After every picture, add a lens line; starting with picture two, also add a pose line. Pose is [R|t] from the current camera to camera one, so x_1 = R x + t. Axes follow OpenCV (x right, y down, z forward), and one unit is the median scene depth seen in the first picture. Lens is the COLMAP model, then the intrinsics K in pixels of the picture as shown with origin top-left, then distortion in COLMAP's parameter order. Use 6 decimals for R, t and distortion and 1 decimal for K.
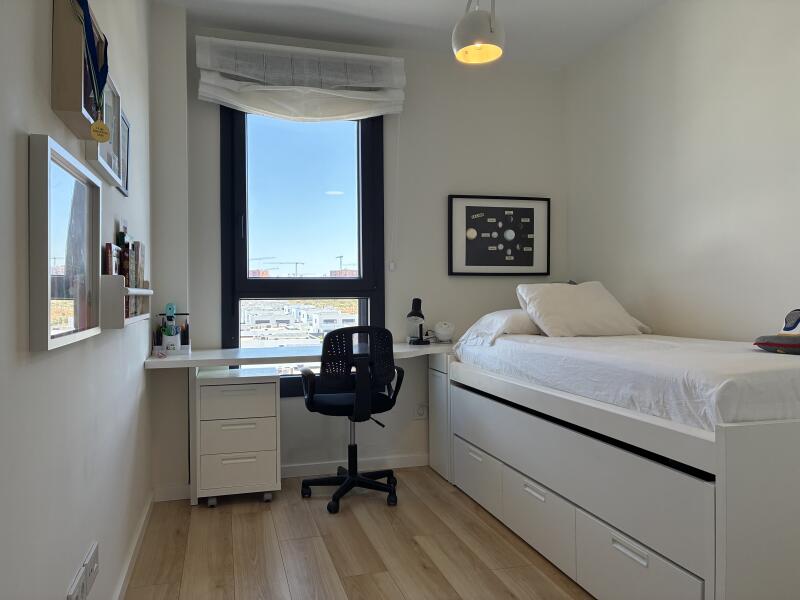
lens RADIAL K [[605.8, 0, 399.9], [0, 605.8, 295.7], [0, 0, 1]] dist [0.039924, -0.053120]
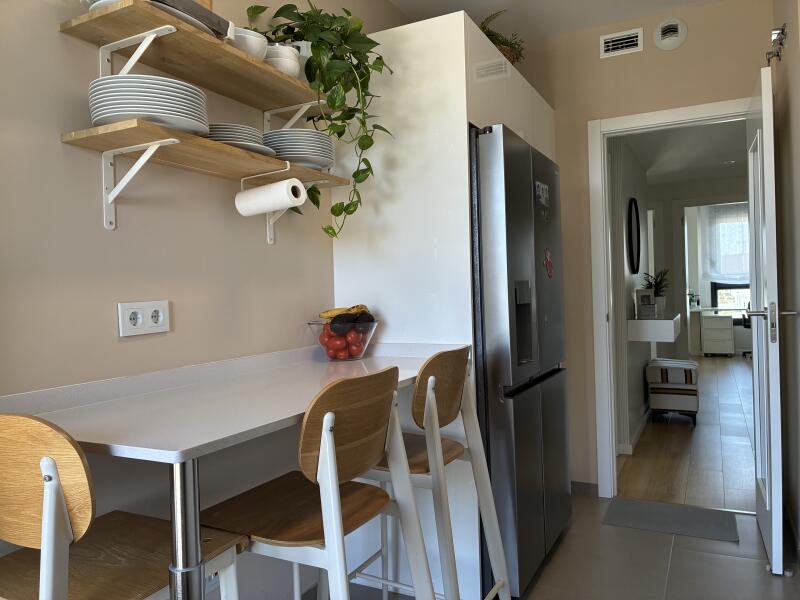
lens RADIAL K [[605.8, 0, 399.9], [0, 605.8, 295.7], [0, 0, 1]] dist [0.039924, -0.053120]
pose [[0.734588, -0.000448, -0.678514, 0.646305], [0.041698, 0.998139, 0.044485, -0.171639], [0.677231, -0.060971, 0.733239, -2.338559]]
